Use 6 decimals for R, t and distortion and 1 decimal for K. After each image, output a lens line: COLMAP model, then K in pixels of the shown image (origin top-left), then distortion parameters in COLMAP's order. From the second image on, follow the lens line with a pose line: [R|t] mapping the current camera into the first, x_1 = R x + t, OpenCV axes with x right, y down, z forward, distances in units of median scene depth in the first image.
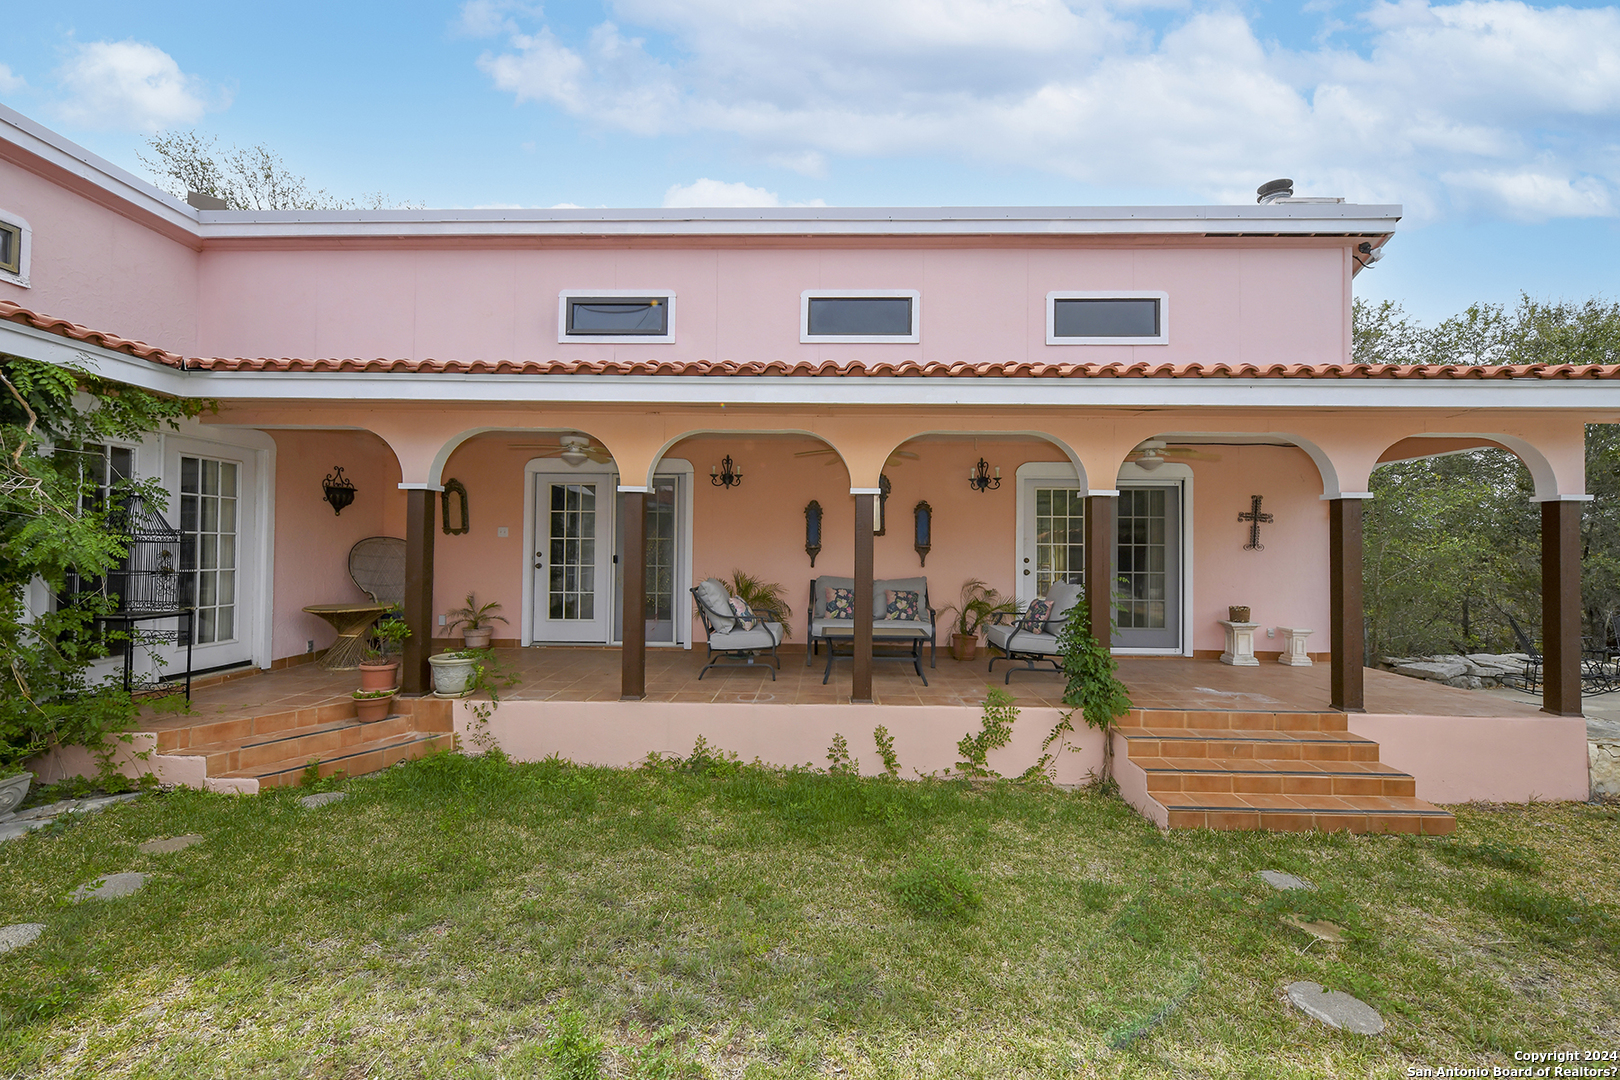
lens RADIAL K [[671.4, 0, 807.3], [0, 671.4, 537.9], [0, 0, 1]] dist [-0.001458, -0.000468]
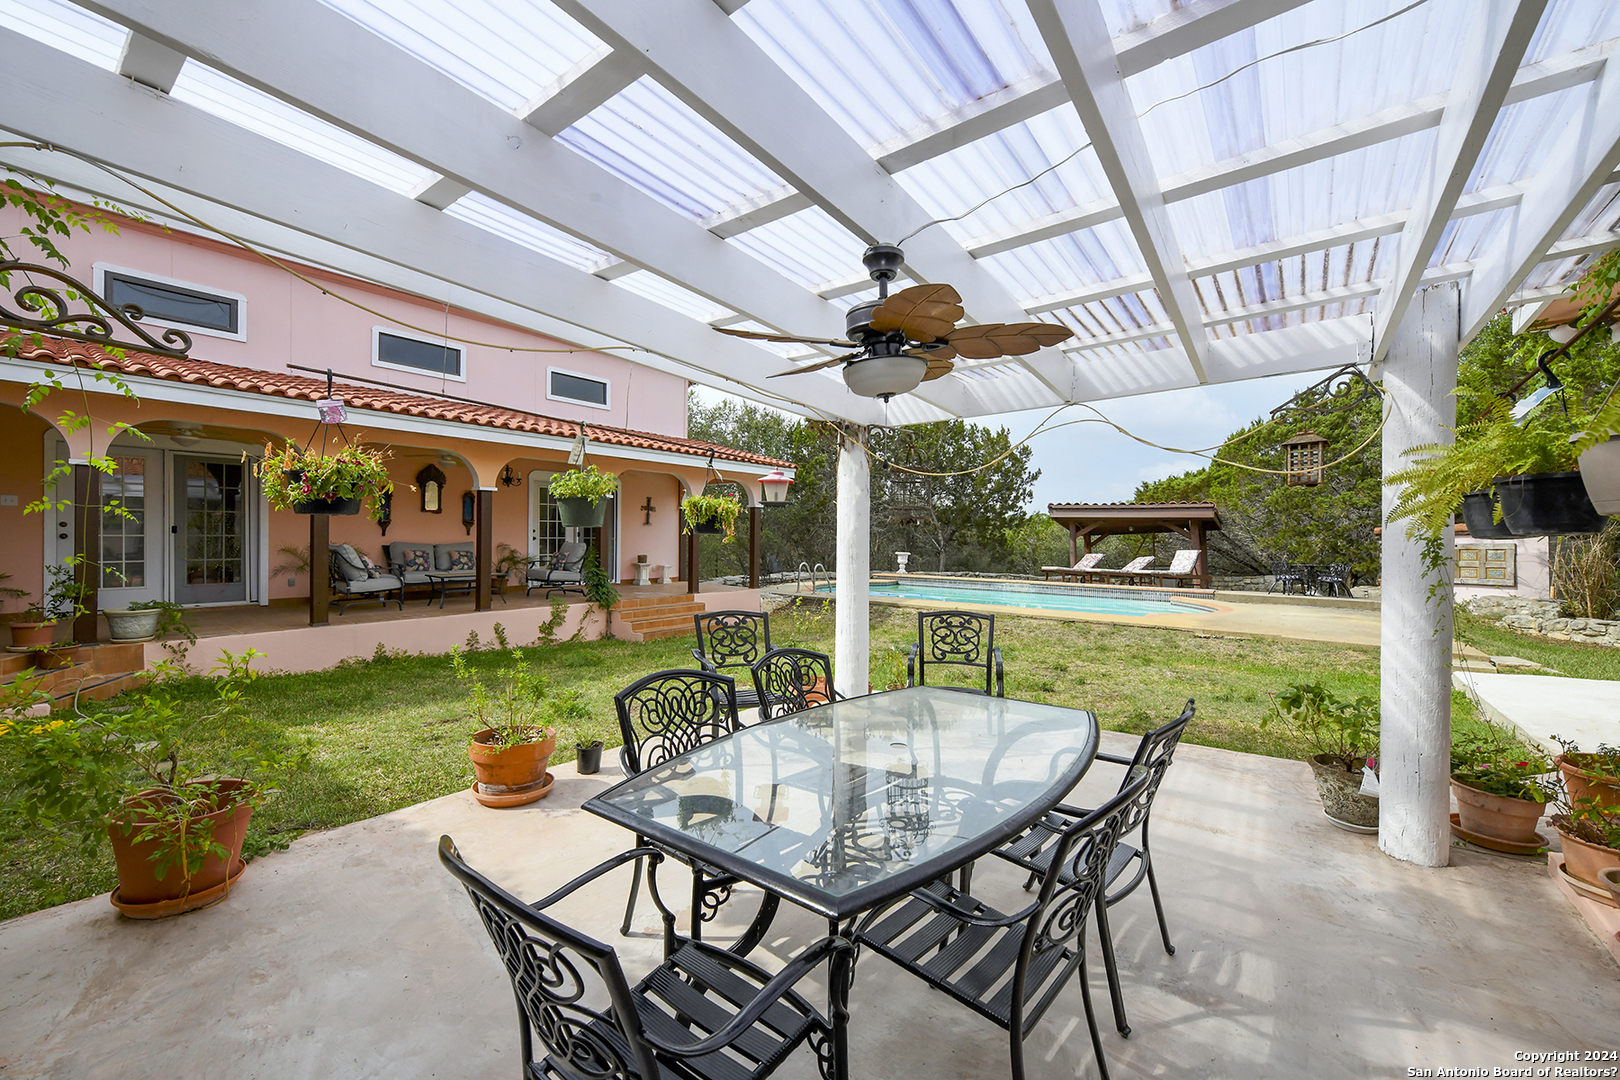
lens RADIAL K [[642.4, 0, 809.5], [0, 642.4, 536.2], [0, 0, 1]] dist [-0.000768, -0.000037]
pose [[0.595031, -0.005070, 0.803687, -0.638129], [-0.017537, 0.999660, 0.019290, 0.005371], [-0.803511, -0.025572, 0.594740, -0.553151]]
